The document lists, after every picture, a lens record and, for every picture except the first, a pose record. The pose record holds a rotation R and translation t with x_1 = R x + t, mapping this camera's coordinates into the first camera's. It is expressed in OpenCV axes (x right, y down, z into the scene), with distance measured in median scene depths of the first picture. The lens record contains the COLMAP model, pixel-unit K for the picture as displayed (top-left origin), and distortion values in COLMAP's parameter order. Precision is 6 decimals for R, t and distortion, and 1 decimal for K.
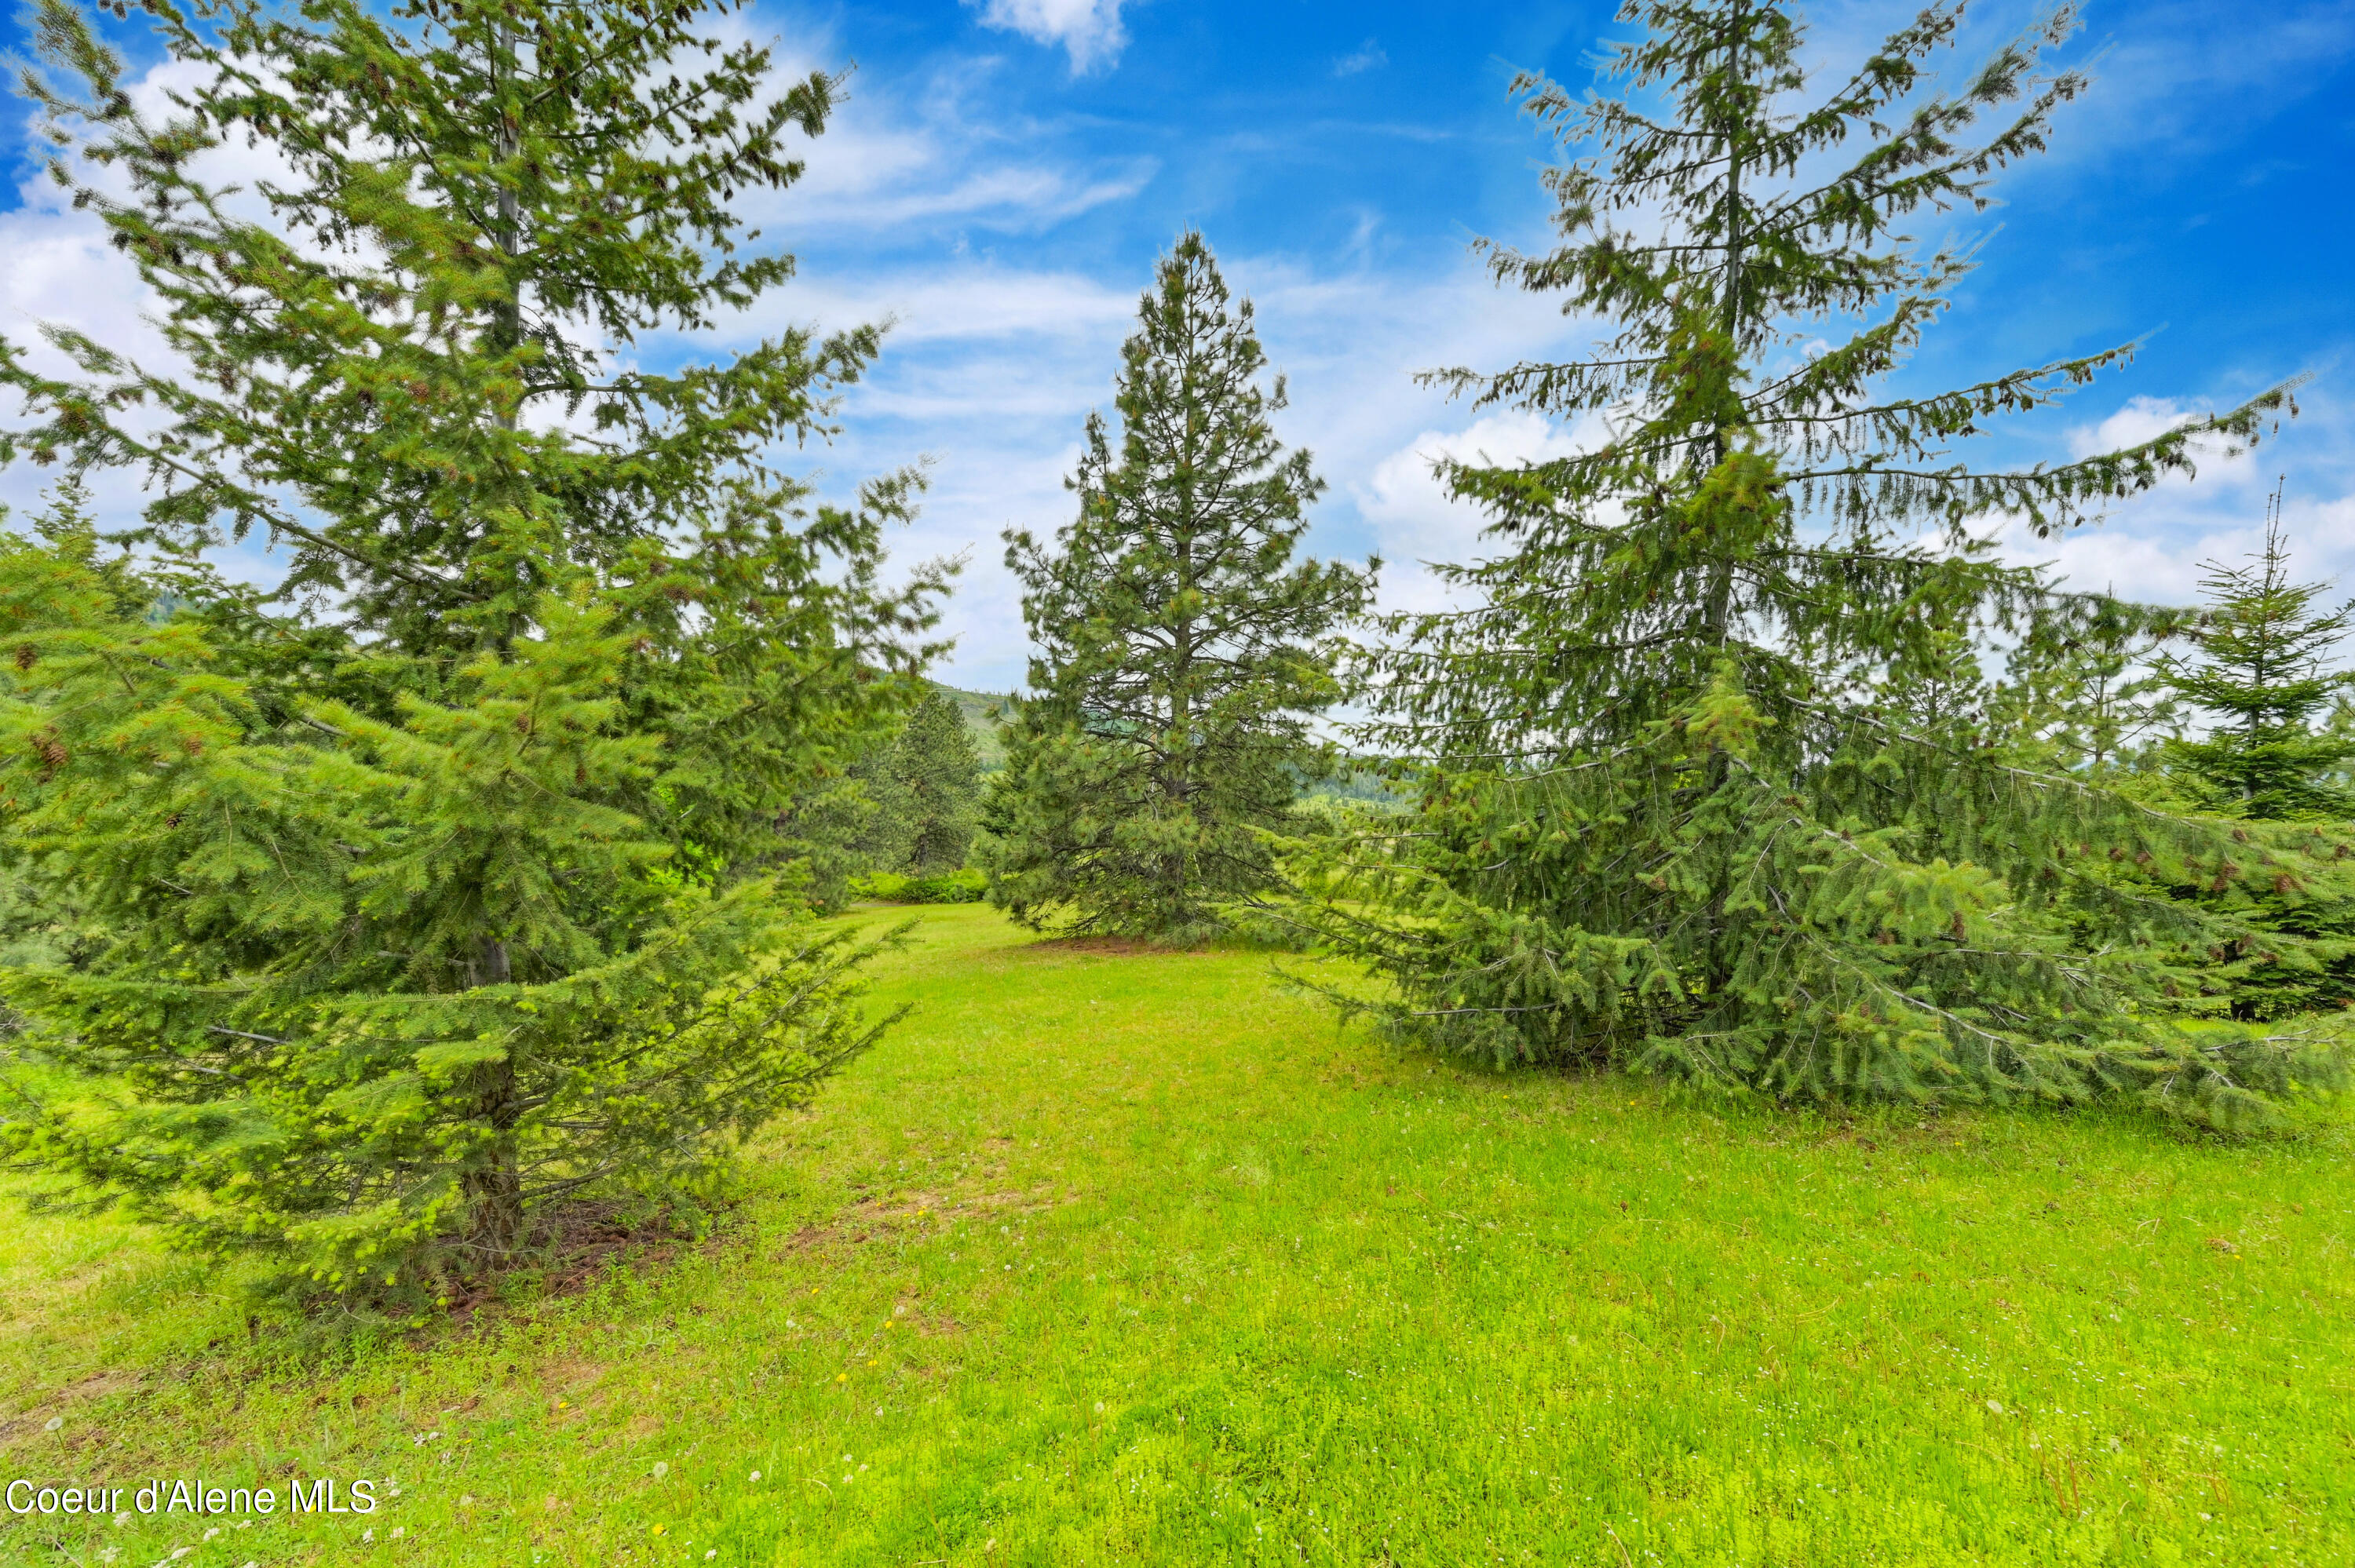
lens RADIAL K [[942.3, 0, 1167.7], [0, 942.3, 776.5], [0, 0, 1]] dist [0.000070, -0.000910]
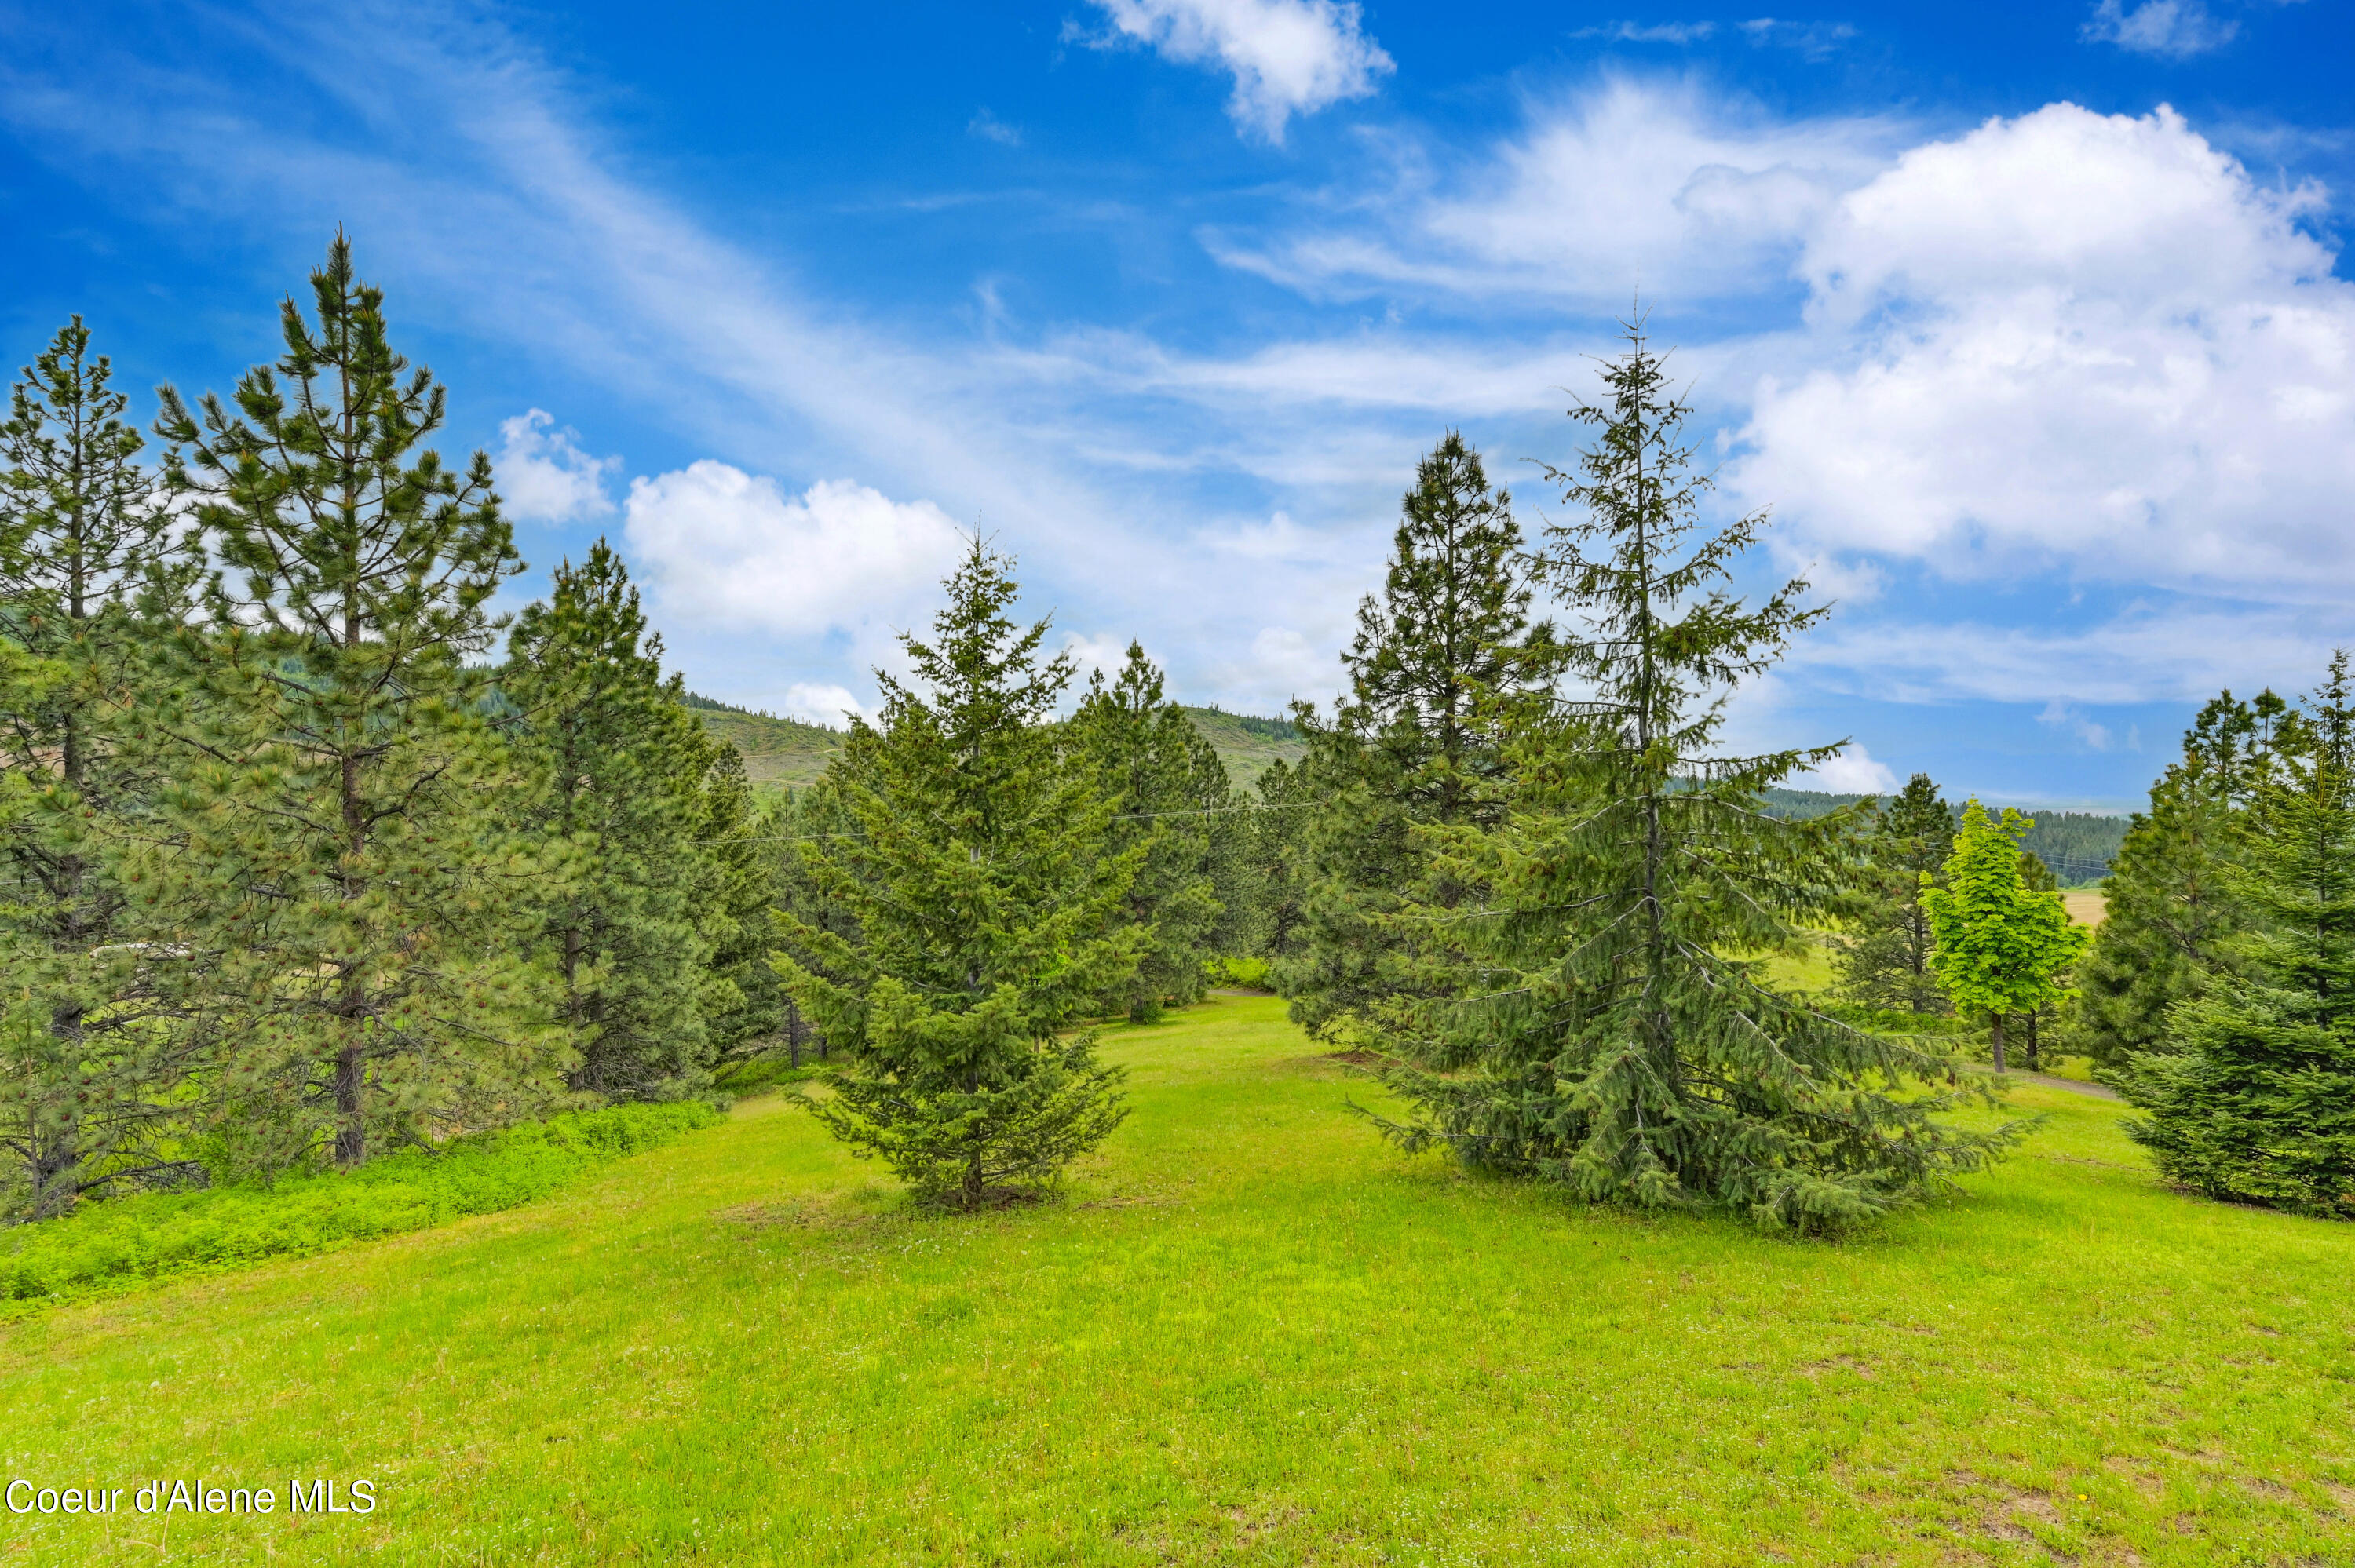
lens RADIAL K [[1086.2, 0, 1191.4], [0, 1086.2, 795.7], [0, 0, 1]] dist [0.000401, -0.000397]
pose [[0.939266, -0.020897, -0.342553, 0.549526], [0.007038, 0.999107, -0.041653, -0.283173], [0.343117, 0.036712, 0.938575, -1.011307]]
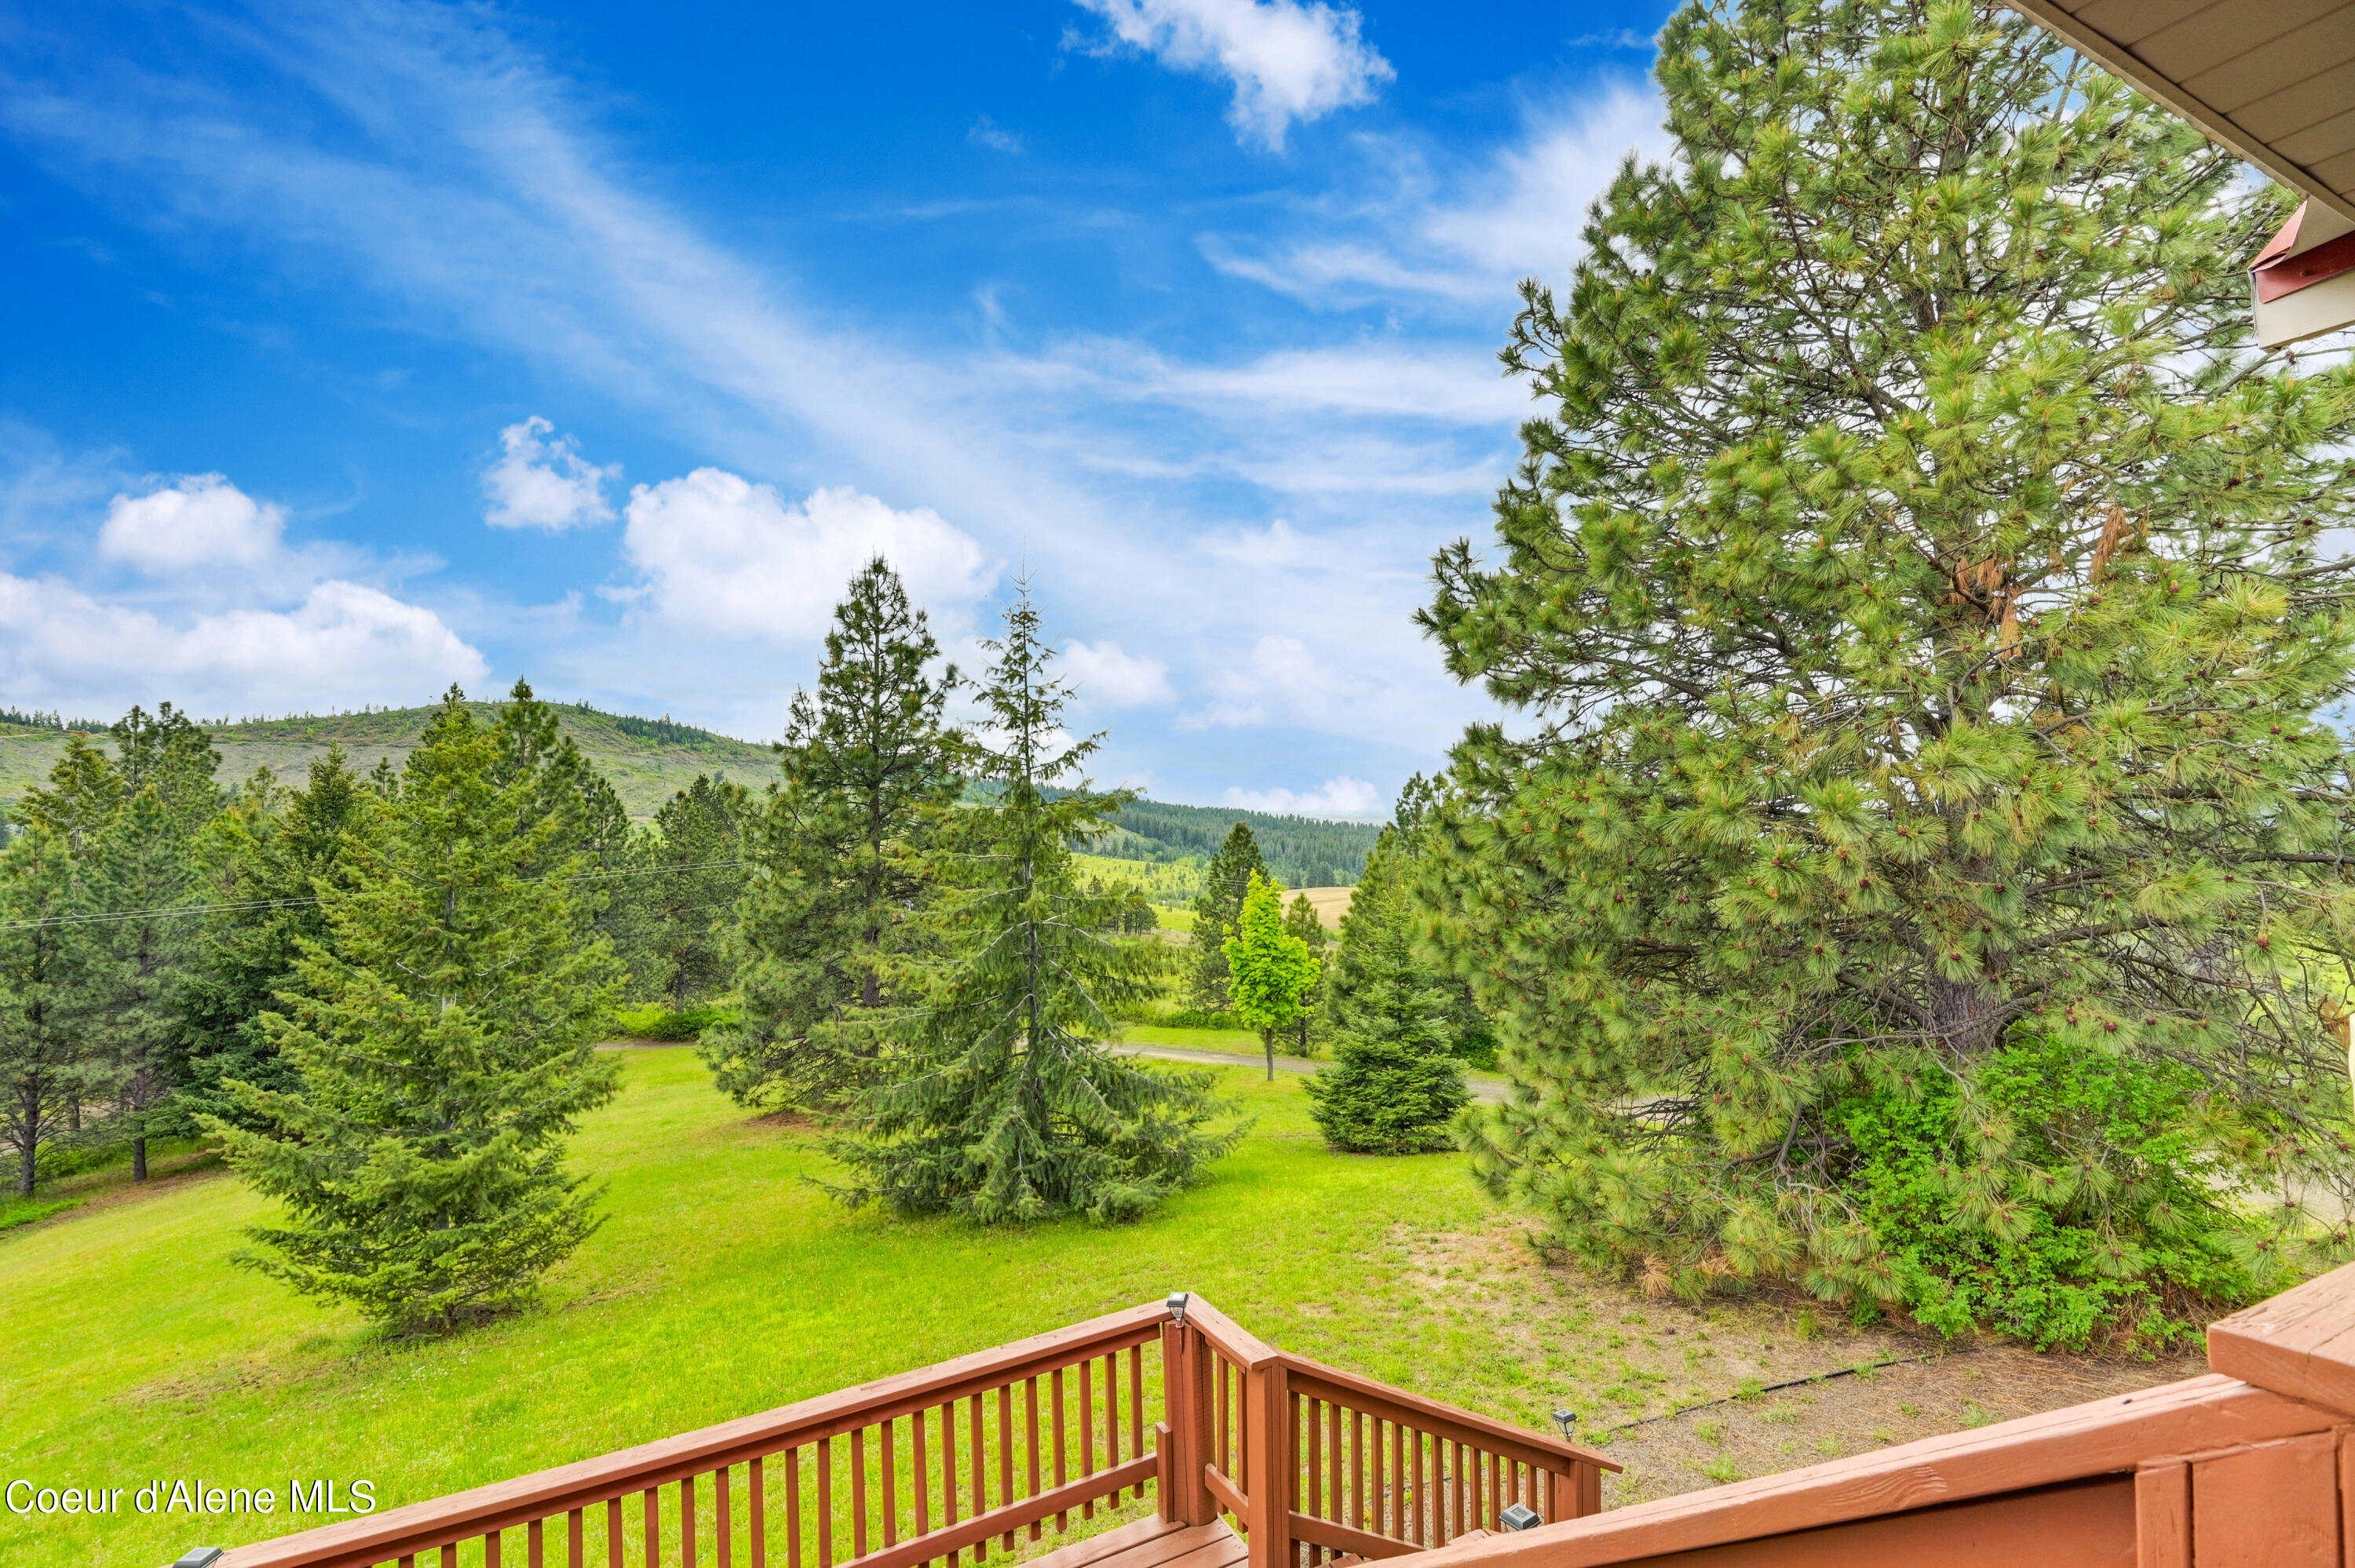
lens RADIAL K [[1086.2, 0, 1181.4], [0, 1086.2, 798.7], [0, 0, 1]] dist [0.000401, -0.000397]
pose [[0.985072, -0.012213, 0.171711, 0.562571], [0.020704, 0.998645, -0.047746, -0.528014], [-0.170896, 0.050589, 0.983990, -1.656257]]
